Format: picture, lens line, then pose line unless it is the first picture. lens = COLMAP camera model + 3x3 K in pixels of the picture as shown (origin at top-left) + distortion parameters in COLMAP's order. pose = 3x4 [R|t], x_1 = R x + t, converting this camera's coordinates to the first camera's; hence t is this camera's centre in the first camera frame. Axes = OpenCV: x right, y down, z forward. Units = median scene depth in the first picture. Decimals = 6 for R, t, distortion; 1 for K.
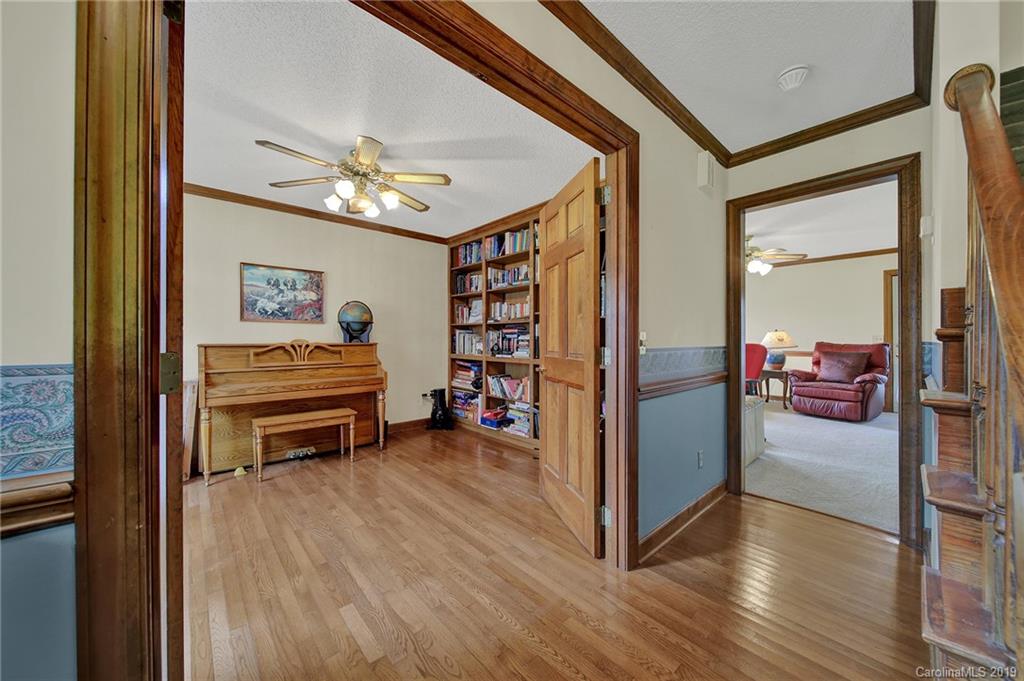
lens RADIAL K [[361.0, 0, 514.6], [0, 361.0, 341.1], [0, 0, 1]] dist [-0.000297, -0.000131]
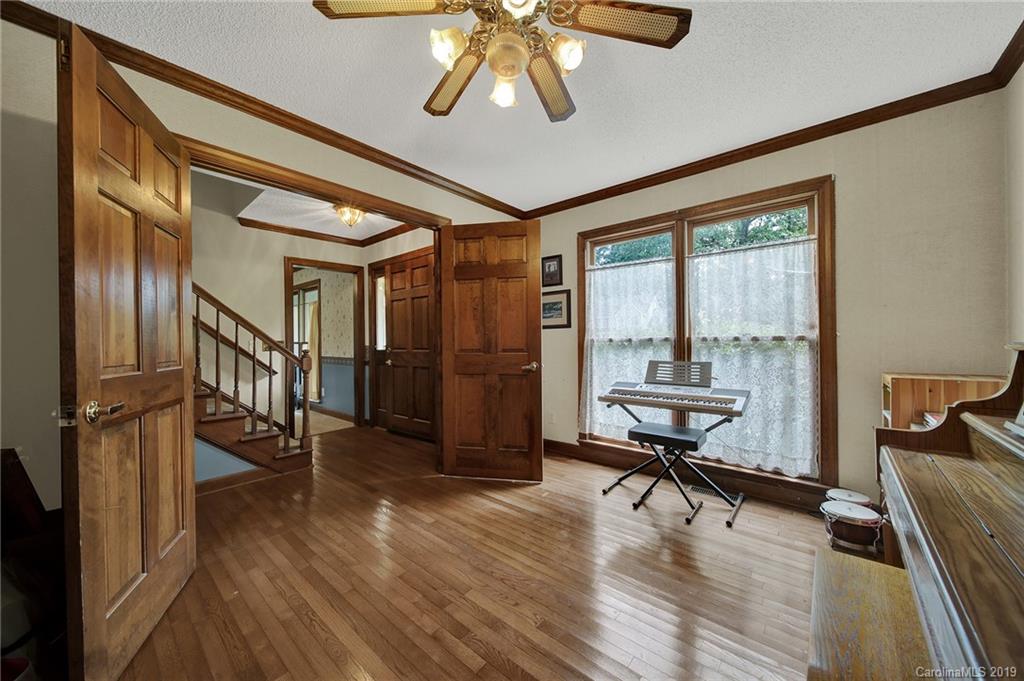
lens RADIAL K [[369.8, 0, 501.2], [0, 369.8, 344.0], [0, 0, 1]] dist [-0.000323, -0.000064]
pose [[-0.995598, 0.012552, -0.092880, -0.300669], [0.012106, 0.999912, 0.005361, 0.005014], [0.092939, 0.004213, -0.995663, 1.227870]]
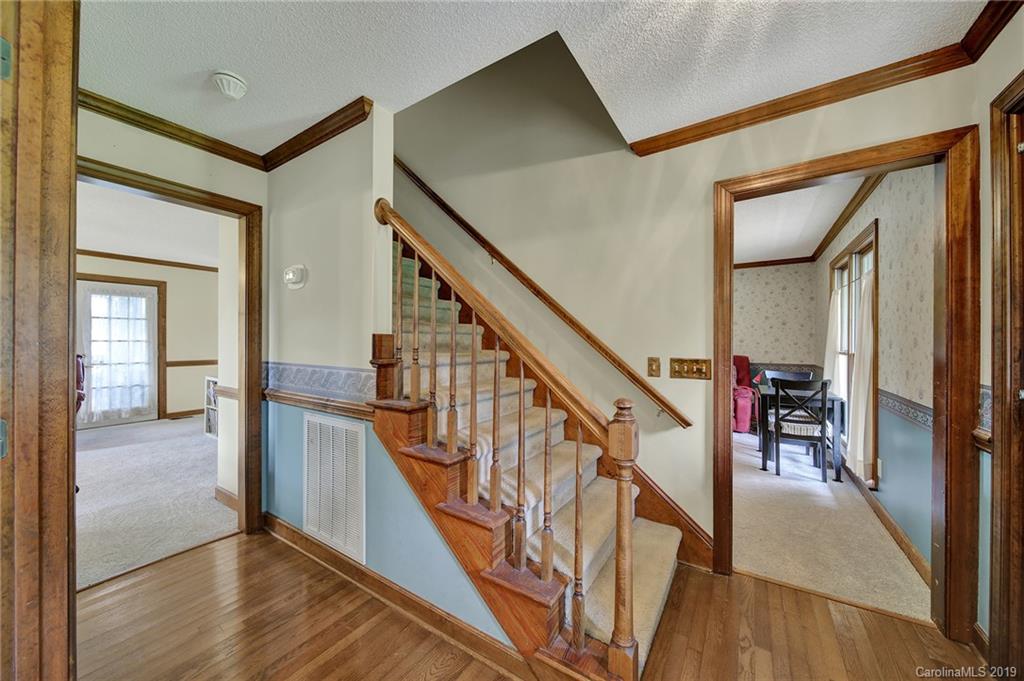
lens RADIAL K [[364.8, 0, 512.2], [0, 364.8, 338.0], [0, 0, 1]] dist [-0.001156, -0.000198]
pose [[-0.243491, 0.007249, 0.969876, -0.177282], [0.001505, 0.999974, -0.007096, -0.043203], [-0.969902, -0.000268, -0.243496, 0.304526]]
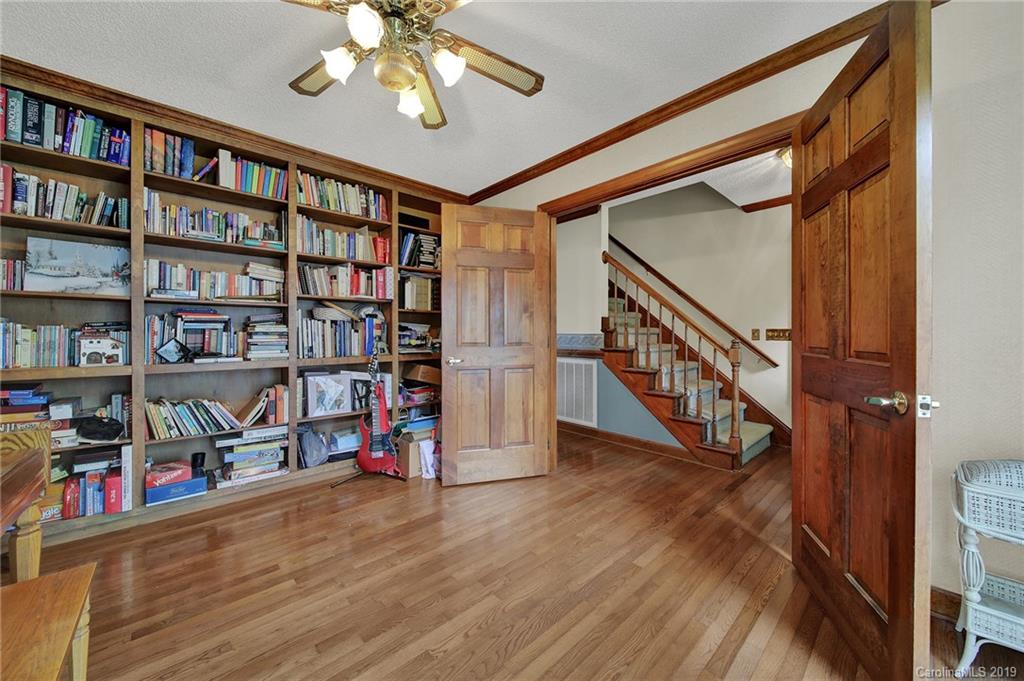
lens RADIAL K [[364.8, 0, 512.2], [0, 364.8, 338.0], [0, 0, 1]] dist [-0.001156, -0.000198]
pose [[0.006402, -0.010747, 0.999922, -0.788123], [0.004993, 0.999930, 0.010715, 0.002673], [-0.999967, 0.004924, 0.006455, 0.676711]]
